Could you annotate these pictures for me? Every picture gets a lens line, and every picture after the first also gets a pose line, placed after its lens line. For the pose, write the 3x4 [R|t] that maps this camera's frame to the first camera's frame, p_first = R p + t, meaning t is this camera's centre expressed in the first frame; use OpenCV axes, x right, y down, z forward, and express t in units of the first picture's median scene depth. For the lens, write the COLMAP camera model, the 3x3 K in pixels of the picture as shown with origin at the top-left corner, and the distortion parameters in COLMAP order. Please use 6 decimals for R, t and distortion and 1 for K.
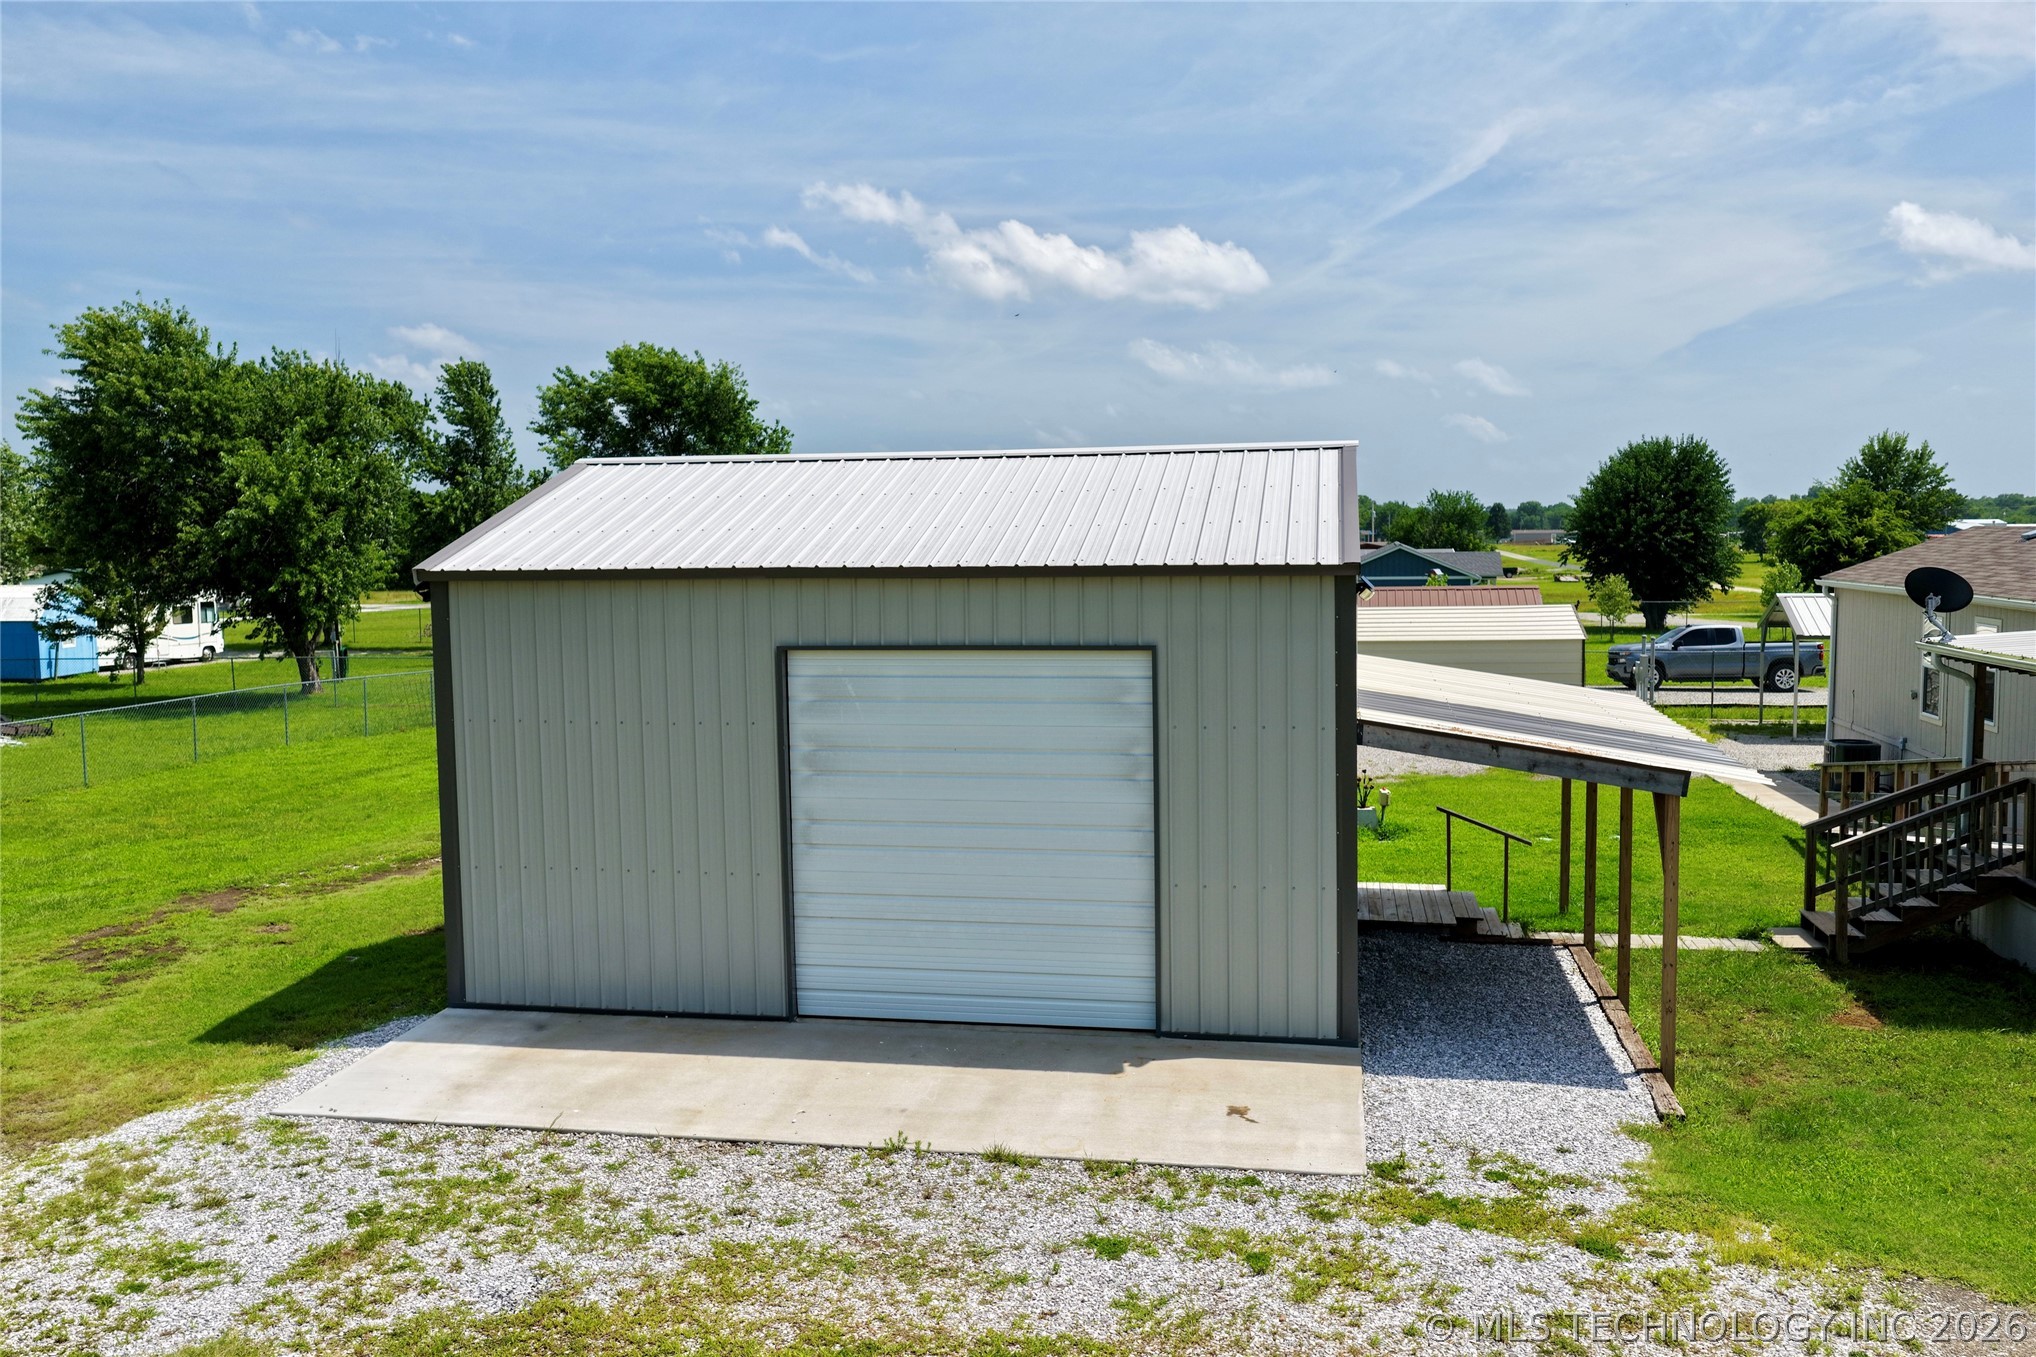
lens RADIAL K [[1709.3, 0, 1018.0], [0, 1709.3, 678.5], [0, 0, 1]] dist [0.003929, 0.020220]
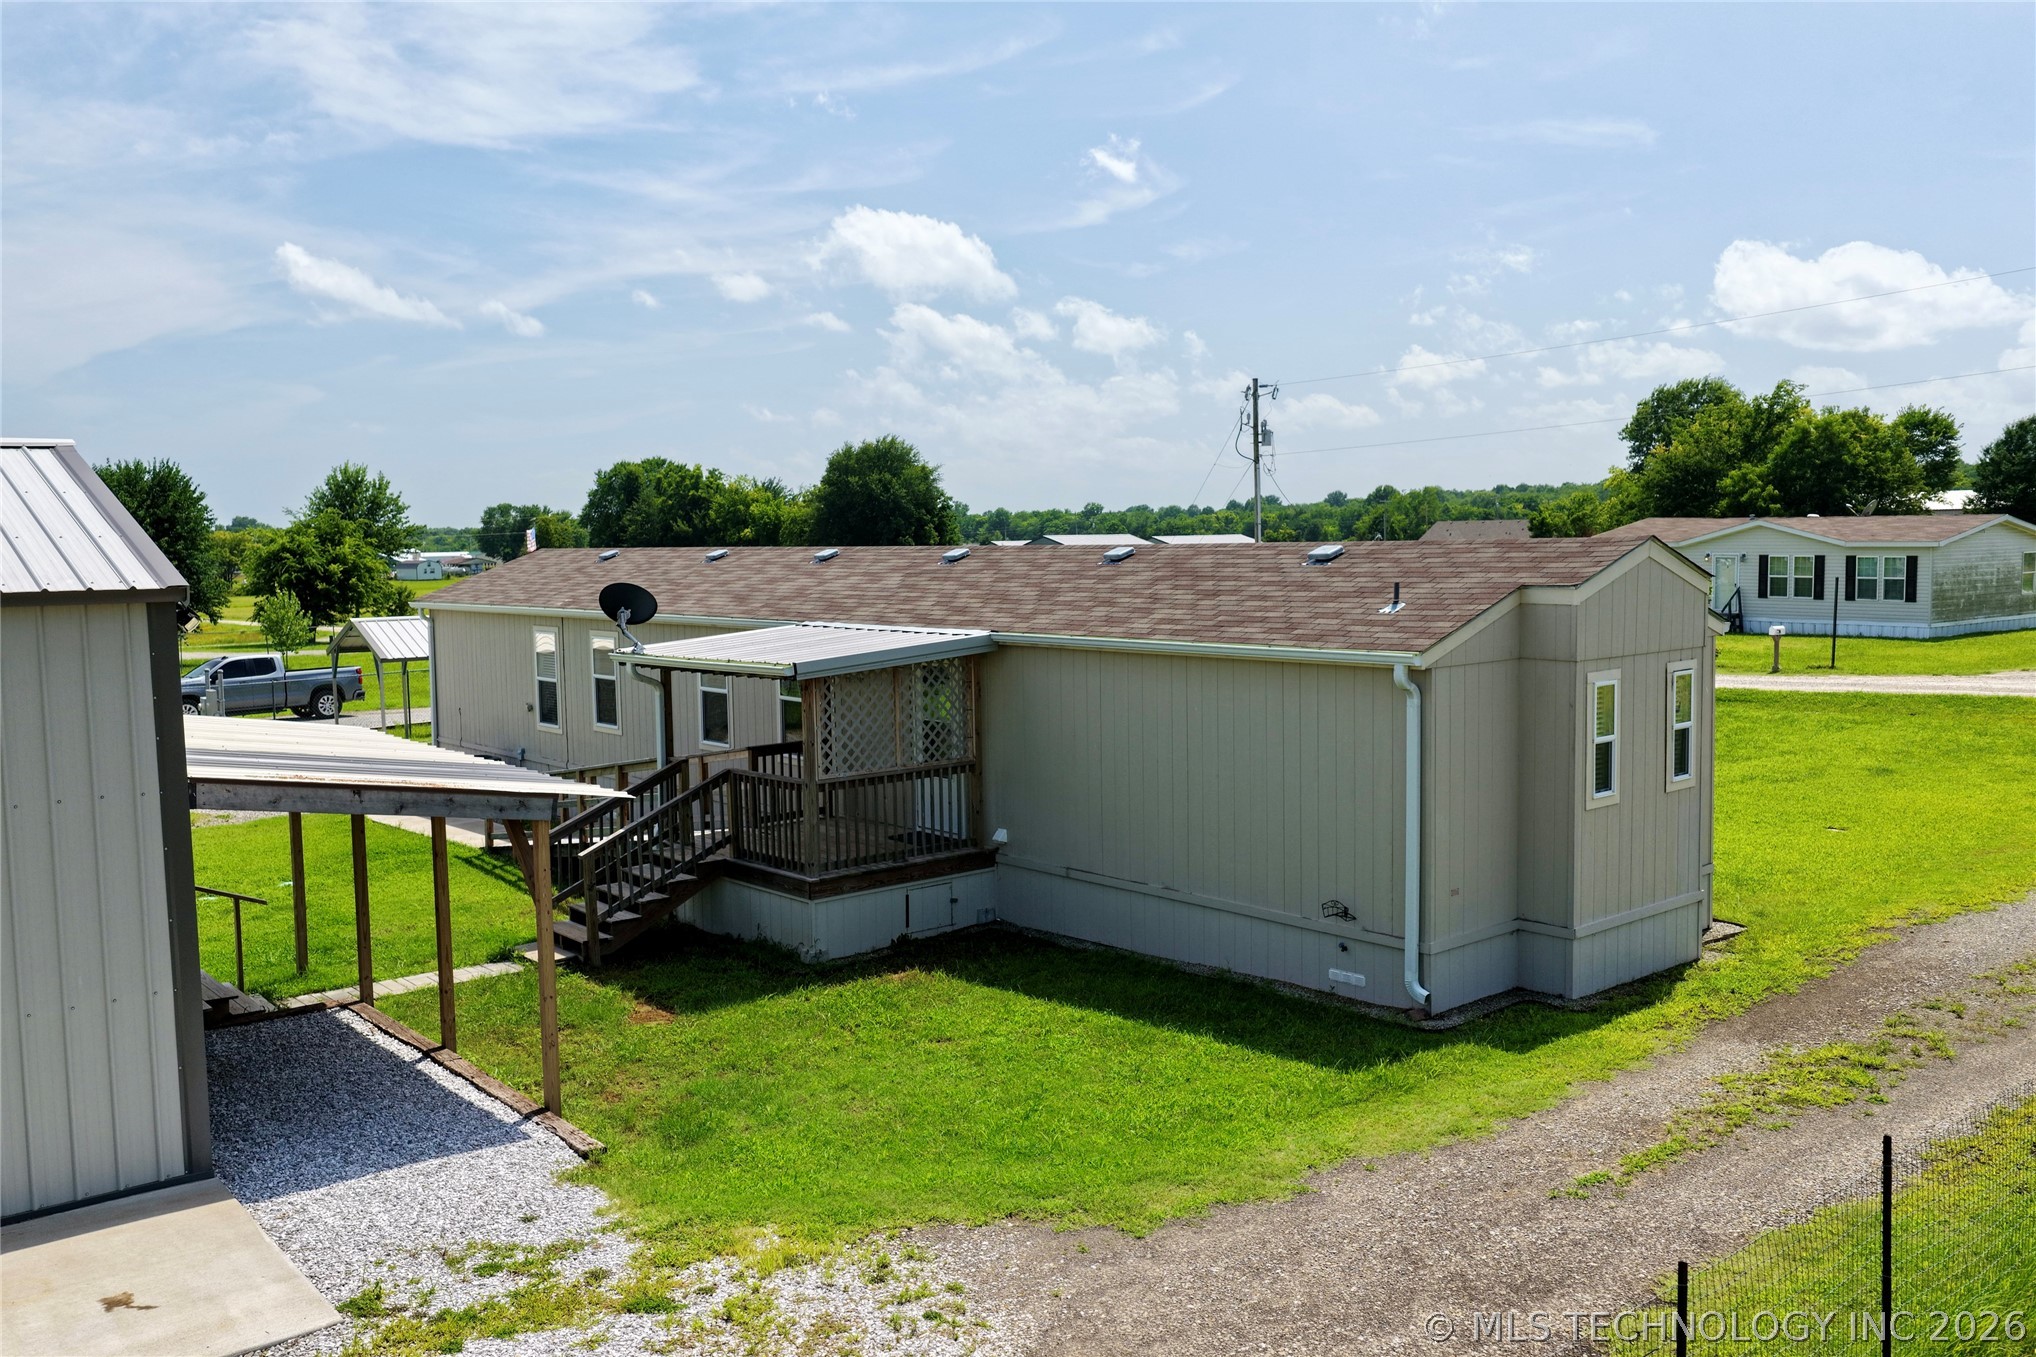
lens RADIAL K [[1709.3, 0, 1018.0], [0, 1709.3, 678.5], [0, 0, 1]] dist [0.003929, 0.020220]
pose [[0.647553, -0.063466, 0.759373, -0.148167], [0.076956, 0.996878, 0.017692, -0.006738], [-0.758125, 0.046981, 0.650415, 0.150916]]
